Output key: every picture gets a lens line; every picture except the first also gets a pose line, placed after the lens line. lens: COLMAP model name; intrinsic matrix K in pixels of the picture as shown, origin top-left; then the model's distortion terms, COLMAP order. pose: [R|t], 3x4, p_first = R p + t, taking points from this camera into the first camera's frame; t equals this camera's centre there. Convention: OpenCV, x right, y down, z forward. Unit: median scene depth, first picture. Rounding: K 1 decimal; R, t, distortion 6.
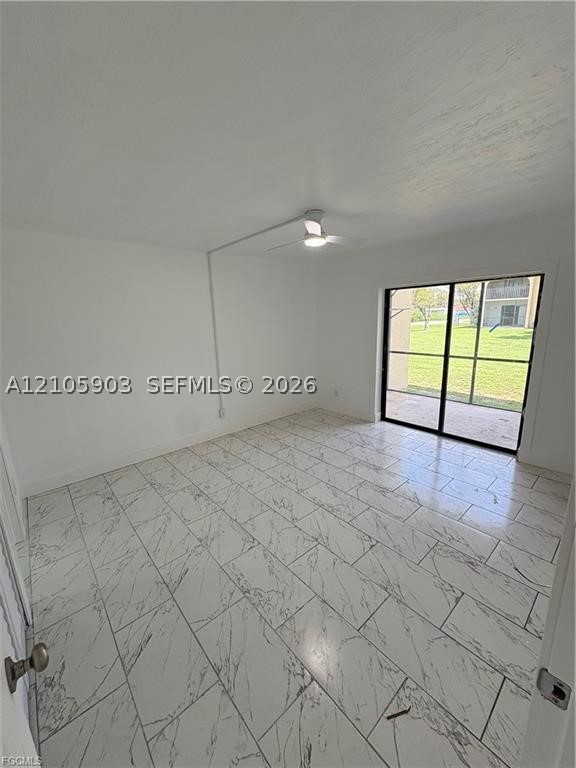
lens RADIAL K [[304.1, 0, 288.0], [0, 304.1, 384.0], [0, 0, 1]] dist [0.000494, -0.000004]
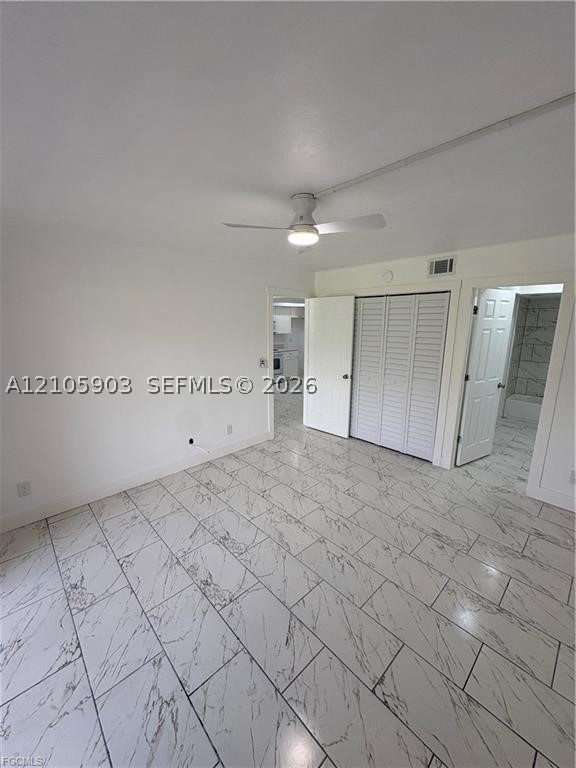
lens RADIAL K [[304.1, 0, 288.0], [0, 304.1, 384.0], [0, 0, 1]] dist [0.000494, -0.000004]
pose [[-0.998748, 0.039411, -0.030807, 0.168578], [0.023093, 0.909561, 0.414929, -0.471020], [0.044373, 0.413698, -0.909332, 1.894445]]
